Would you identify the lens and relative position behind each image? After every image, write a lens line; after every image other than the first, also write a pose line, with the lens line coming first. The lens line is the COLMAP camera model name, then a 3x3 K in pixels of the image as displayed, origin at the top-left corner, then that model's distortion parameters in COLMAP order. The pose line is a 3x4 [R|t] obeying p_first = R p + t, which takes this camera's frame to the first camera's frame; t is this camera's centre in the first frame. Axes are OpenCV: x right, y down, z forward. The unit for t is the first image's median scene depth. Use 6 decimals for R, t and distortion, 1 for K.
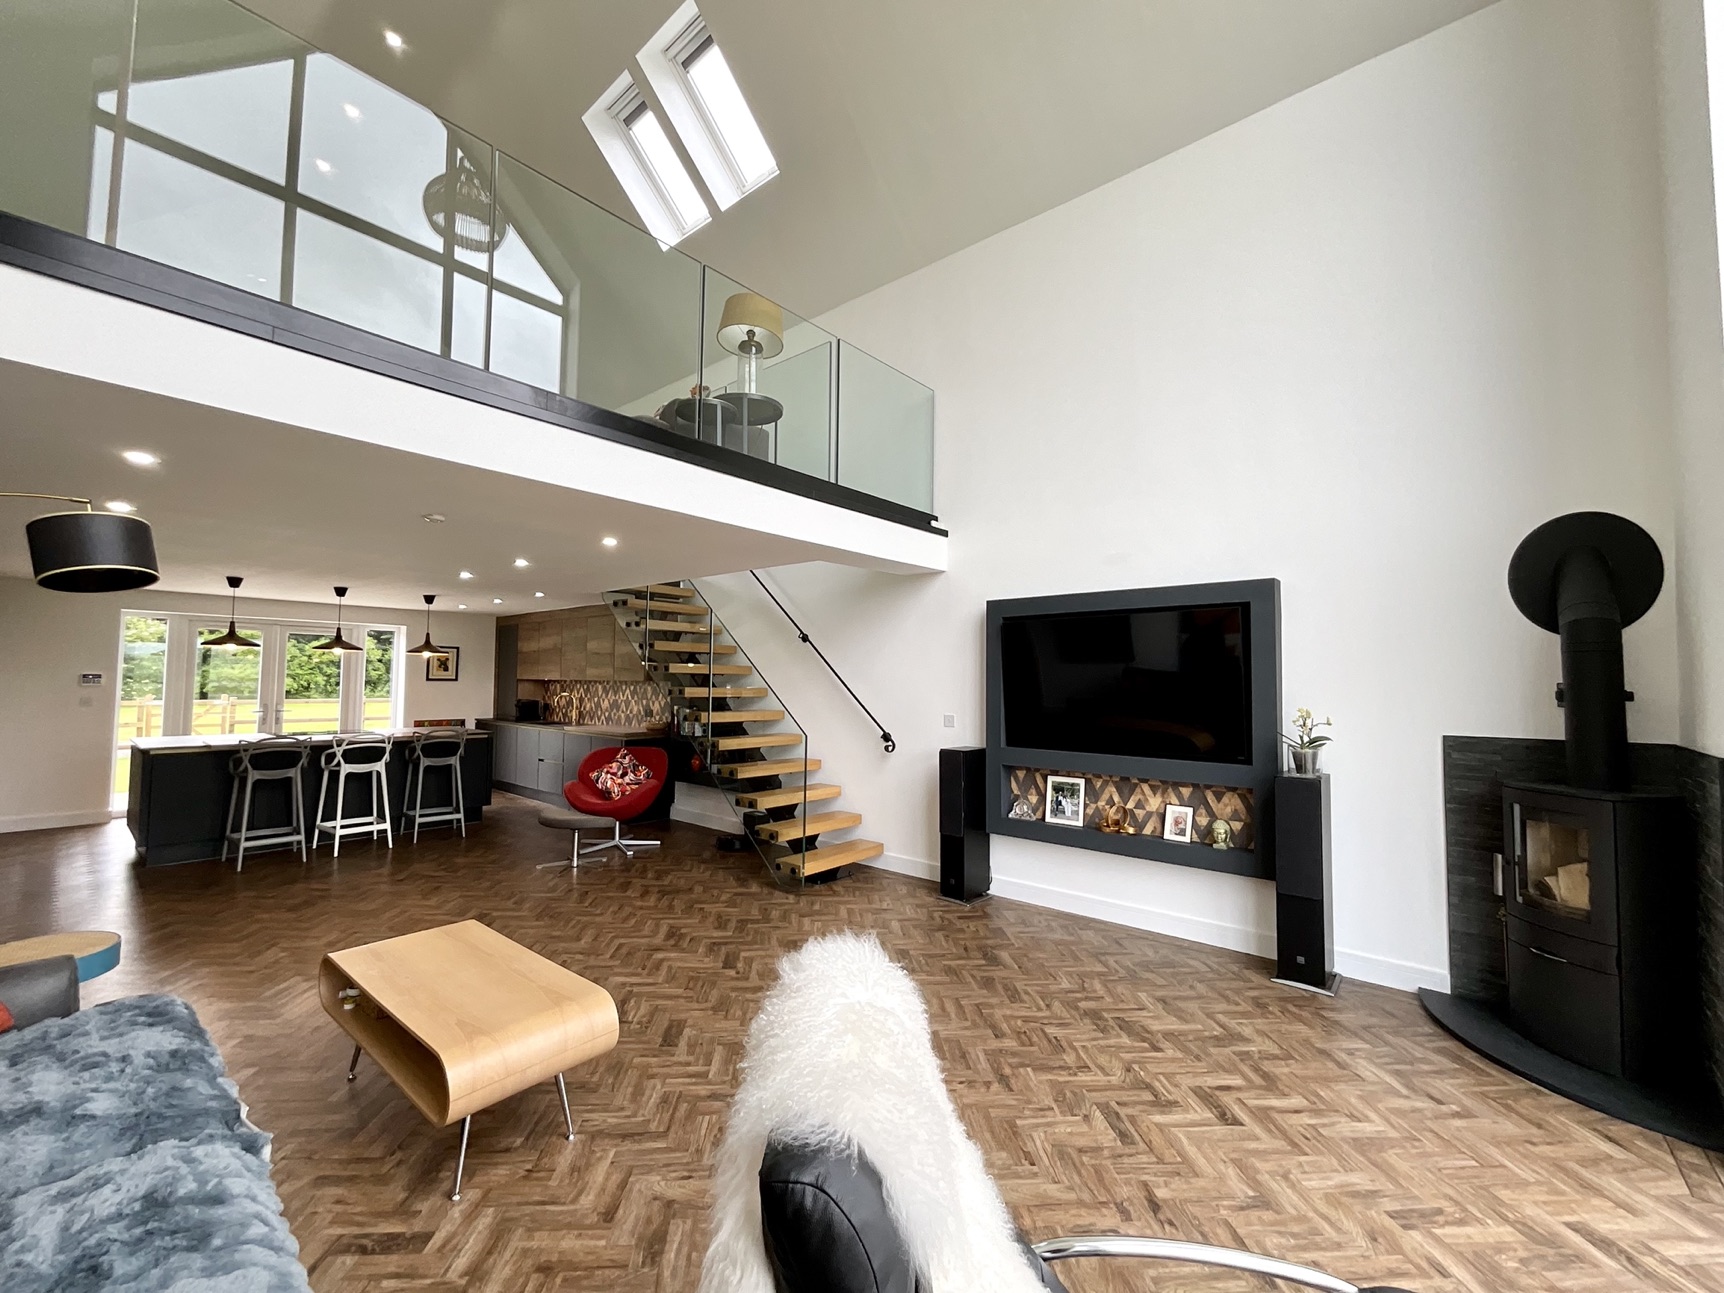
lens RADIAL K [[698.0, 0, 853.9], [0, 698.0, 648.6], [0, 0, 1]] dist [0.001355, -0.000878]
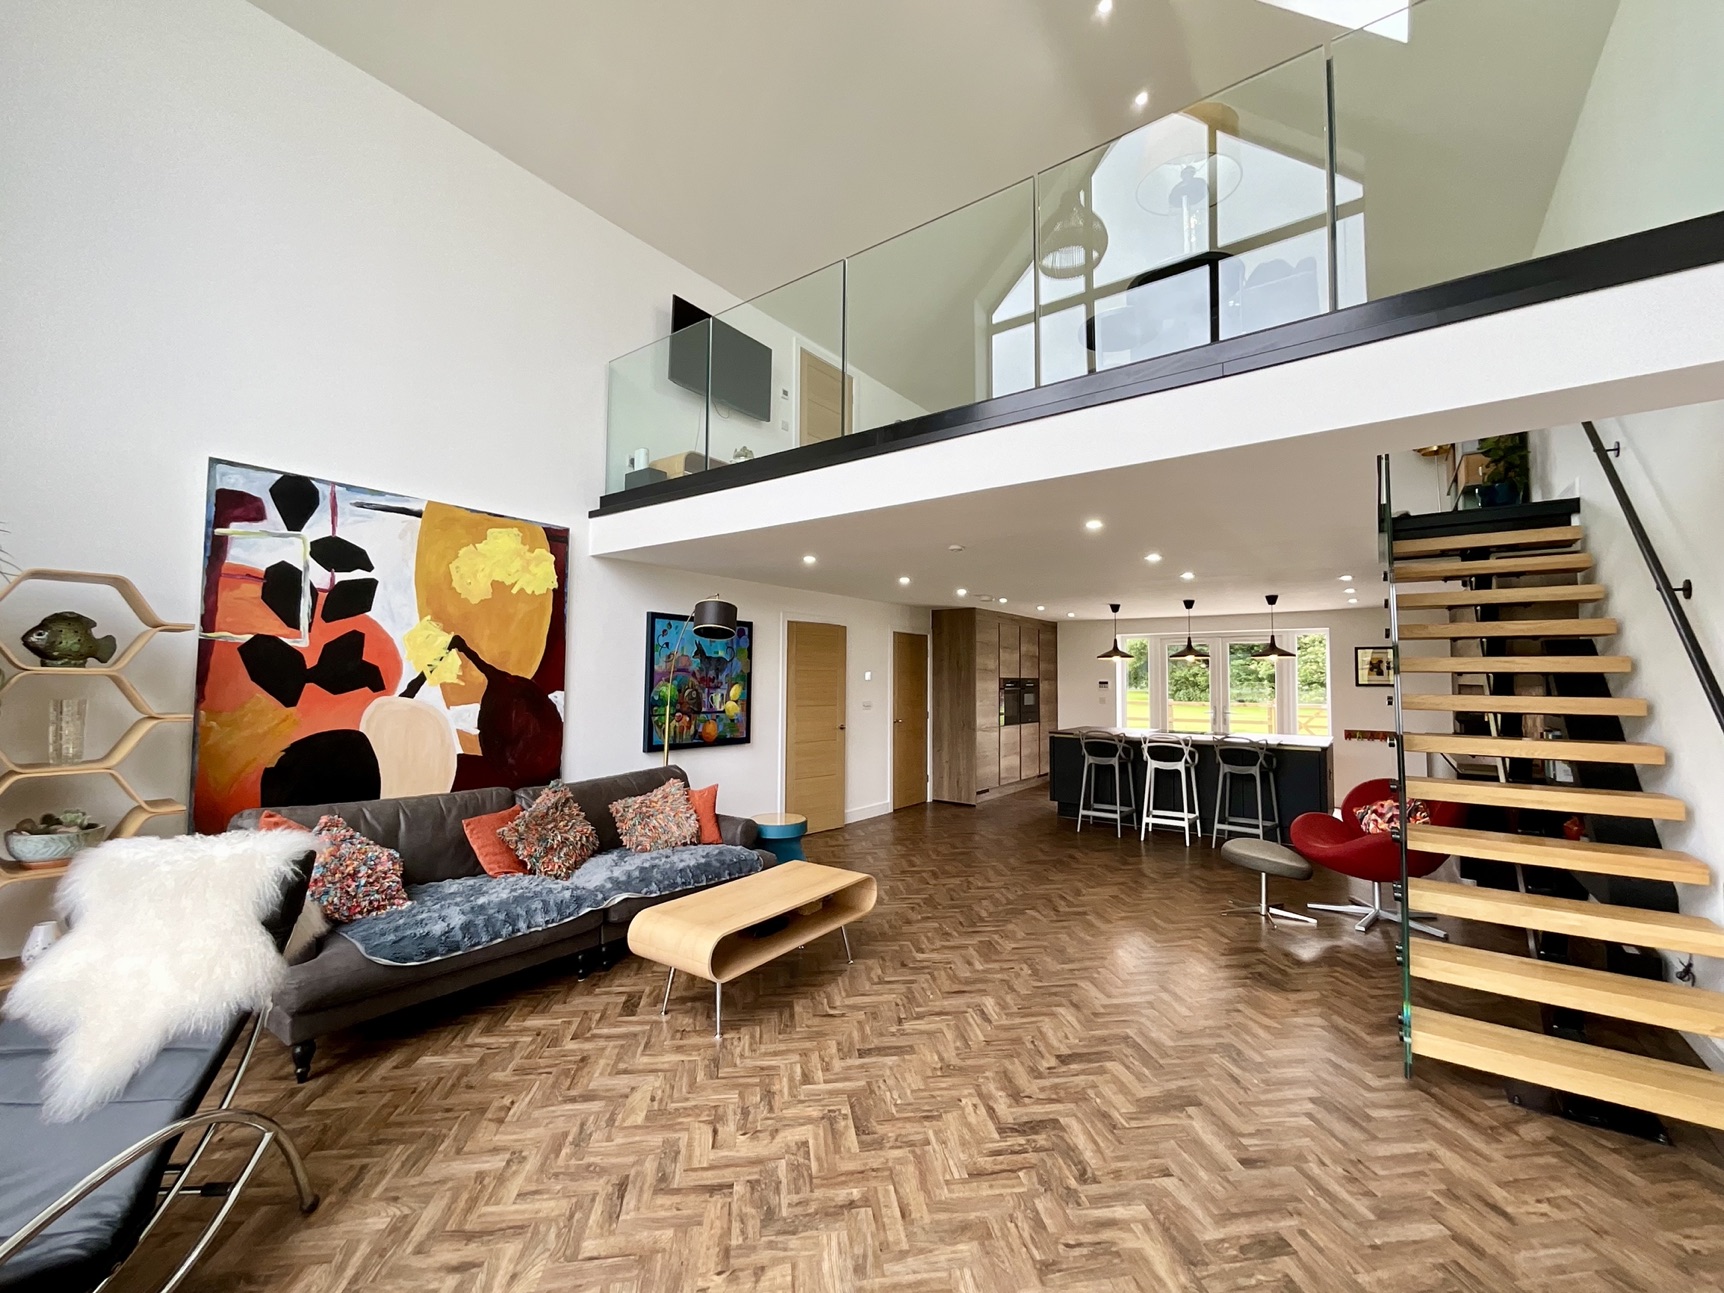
lens RADIAL K [[698.0, 0, 862.9], [0, 698.0, 656.8], [0, 0, 1]] dist [0.001355, -0.000878]
pose [[0.081609, -0.044018, -0.995692, 0.327304], [0.044797, 0.998177, -0.040456, 0.023089], [0.995657, -0.041302, 0.083433, 0.418499]]
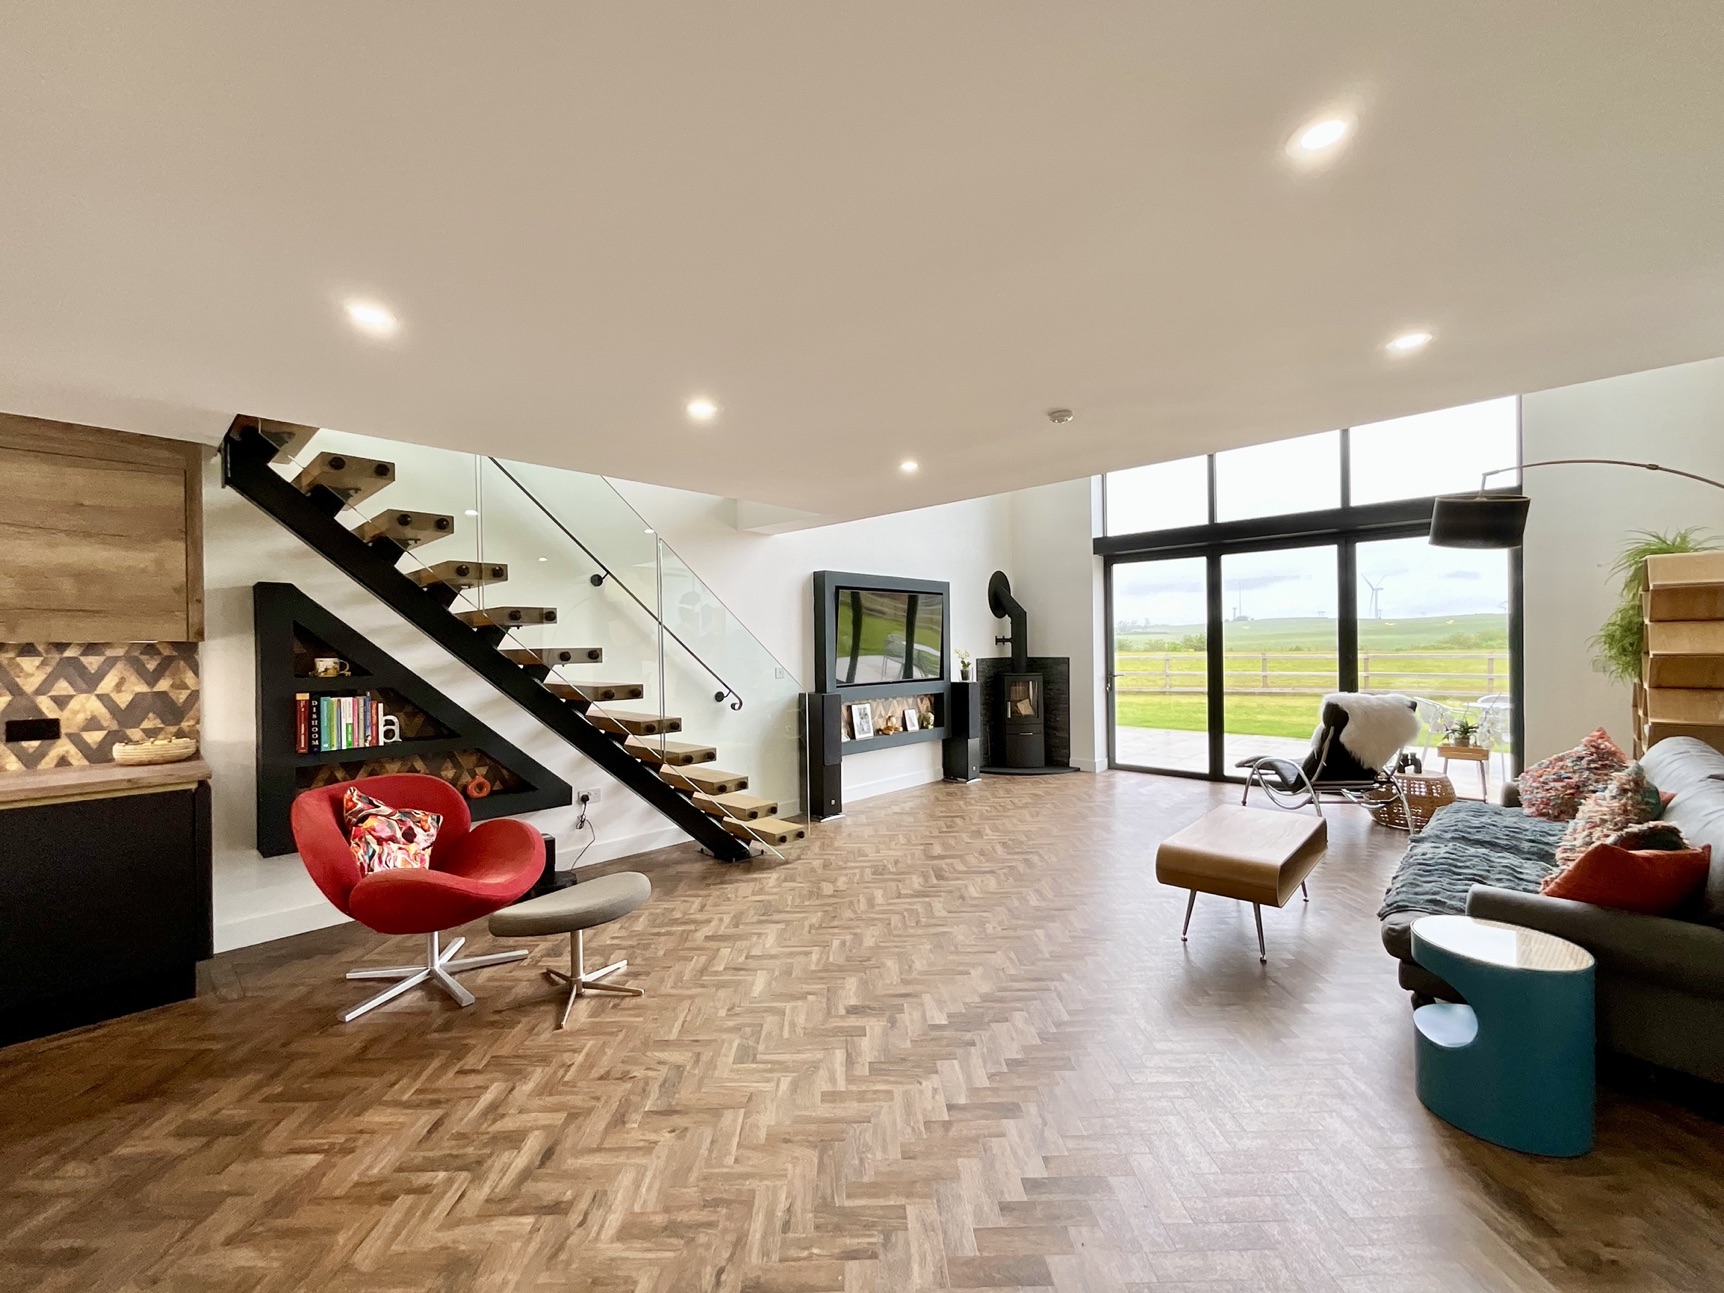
lens RADIAL K [[698.0, 0, 865.6], [0, 698.0, 647.7], [0, 0, 1]] dist [0.001355, -0.000878]
pose [[0.040434, -0.014291, 0.999080, -0.786760], [-0.036942, 0.999193, 0.015788, 0.033276], [-0.998499, -0.037546, 0.039873, 0.670538]]
